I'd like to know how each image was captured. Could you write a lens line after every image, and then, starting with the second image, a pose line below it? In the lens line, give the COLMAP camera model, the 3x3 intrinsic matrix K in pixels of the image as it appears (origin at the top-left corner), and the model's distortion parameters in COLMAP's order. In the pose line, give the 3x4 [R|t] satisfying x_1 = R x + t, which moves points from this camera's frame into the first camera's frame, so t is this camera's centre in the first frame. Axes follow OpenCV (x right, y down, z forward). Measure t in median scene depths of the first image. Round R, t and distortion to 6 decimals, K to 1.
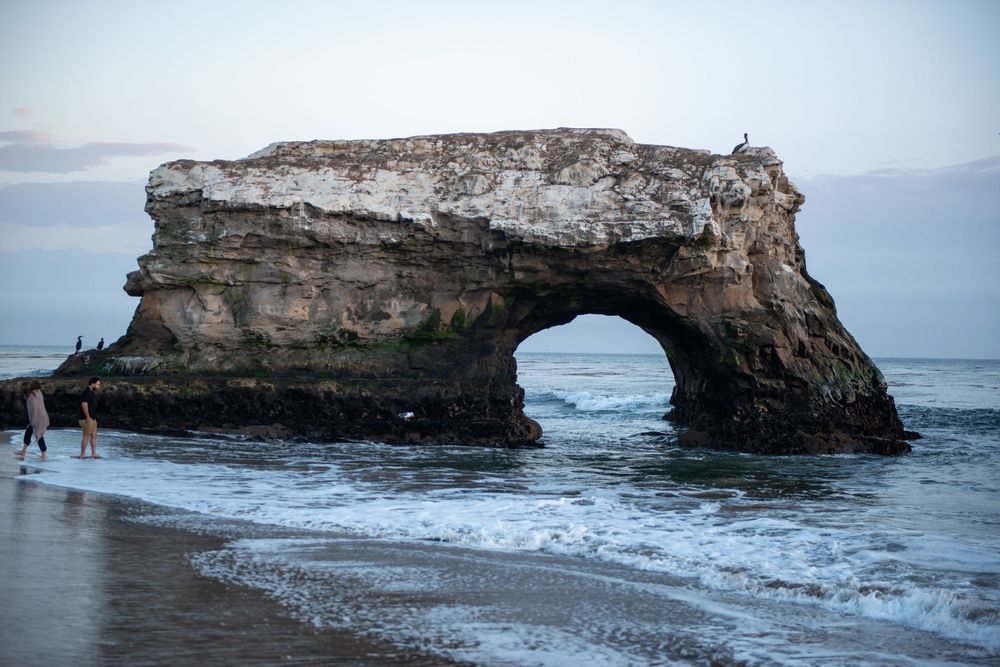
lens RADIAL K [[1587.4, 0, 497.5], [0, 1587.4, 332.2], [0, 0, 1]] dist [0.058732, 0.000000]
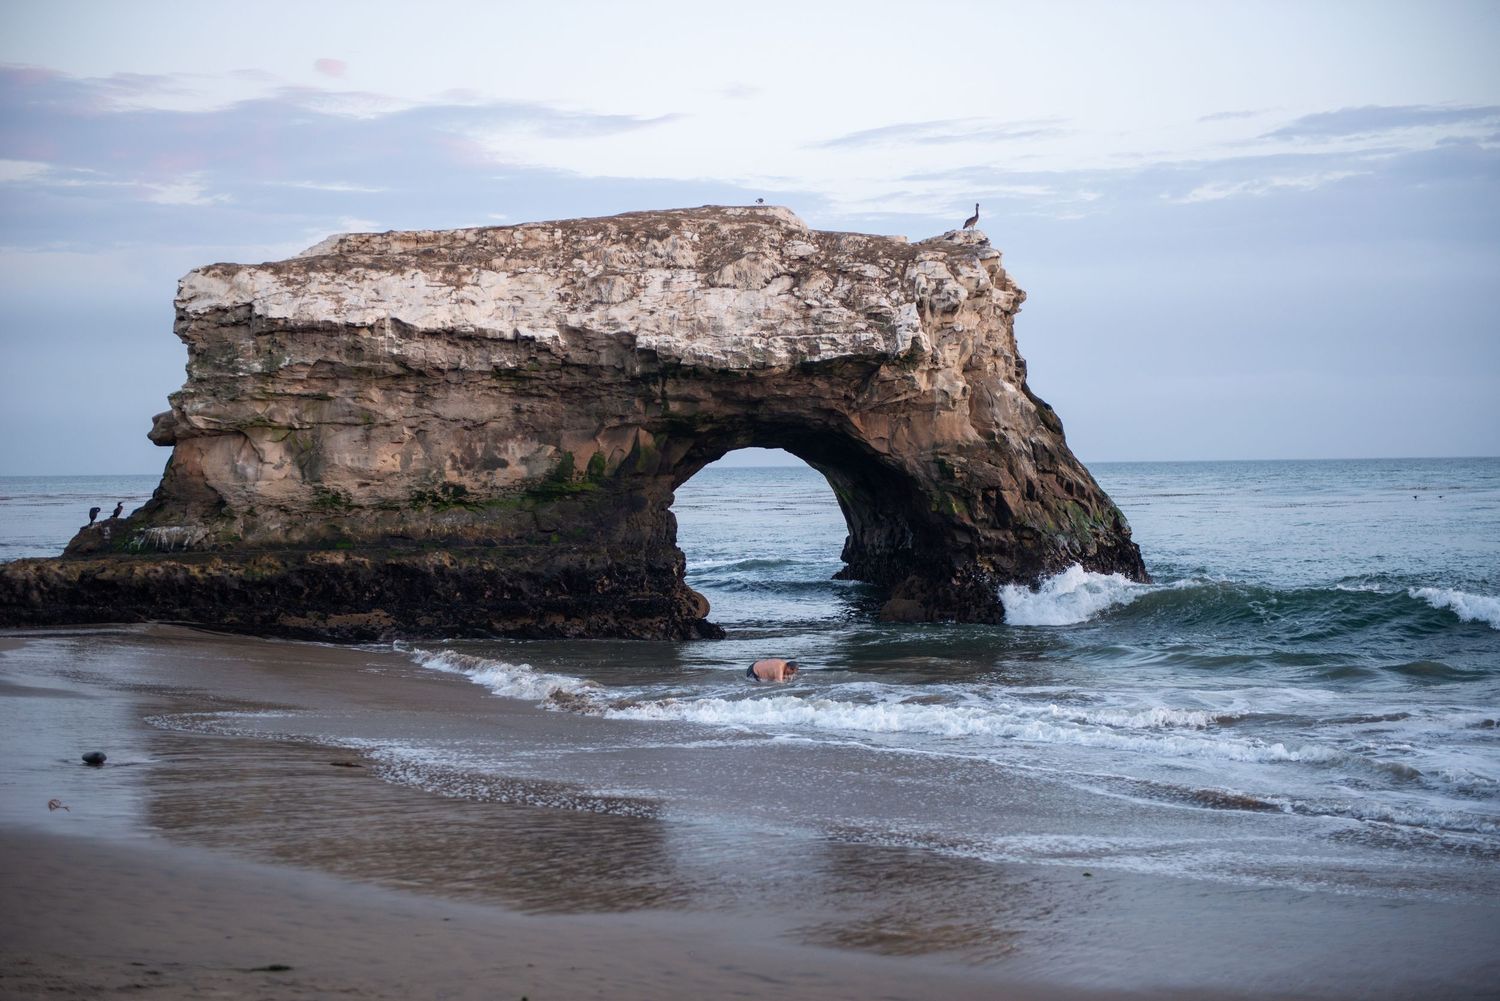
lens RADIAL K [[2487.9, 0, 751.7], [0, 2487.9, 503.4], [0, 0, 1]] dist [0.001456, 0.000000]
pose [[0.991958, -0.029963, 0.122972, -0.098930], [0.026114, 0.999121, 0.032788, -0.027226], [-0.123846, -0.029313, 0.991868, -0.207485]]
